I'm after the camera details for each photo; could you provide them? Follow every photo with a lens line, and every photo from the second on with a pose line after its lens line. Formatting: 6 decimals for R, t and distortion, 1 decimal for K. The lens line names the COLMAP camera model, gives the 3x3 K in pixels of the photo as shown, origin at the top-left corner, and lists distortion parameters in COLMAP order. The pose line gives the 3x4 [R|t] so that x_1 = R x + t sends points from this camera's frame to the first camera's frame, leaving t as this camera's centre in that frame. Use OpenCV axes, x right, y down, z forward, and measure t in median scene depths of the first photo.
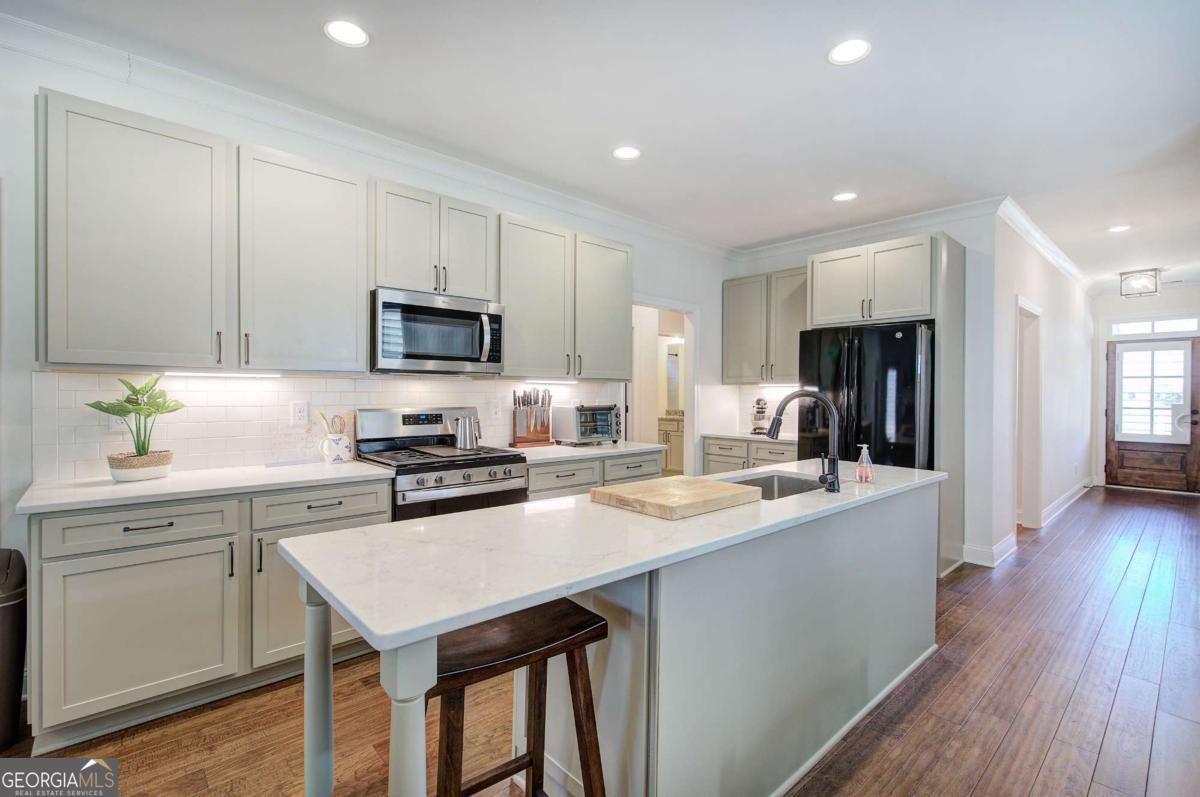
lens RADIAL K [[548.5, 0, 596.5], [0, 548.5, 402.6], [0, 0, 1]] dist [0.012548, 0.000195]
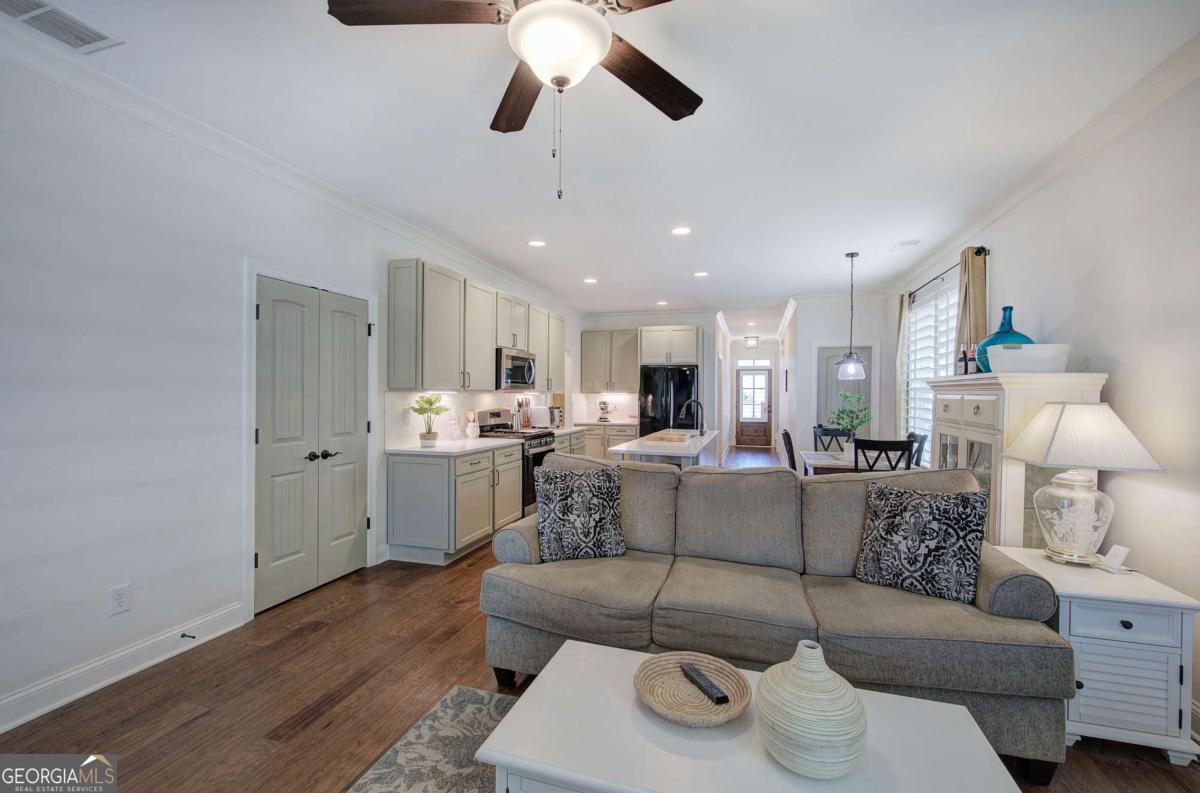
lens RADIAL K [[492.0, 0, 603.3], [0, 492.0, 397.4], [0, 0, 1]] dist [-0.000206, -0.000056]
pose [[0.866321, 0.000351, 0.499487, -0.612833], [0.002561, 0.999983, -0.005145, -0.013475], [-0.499480, 0.005736, 0.866306, -0.445819]]
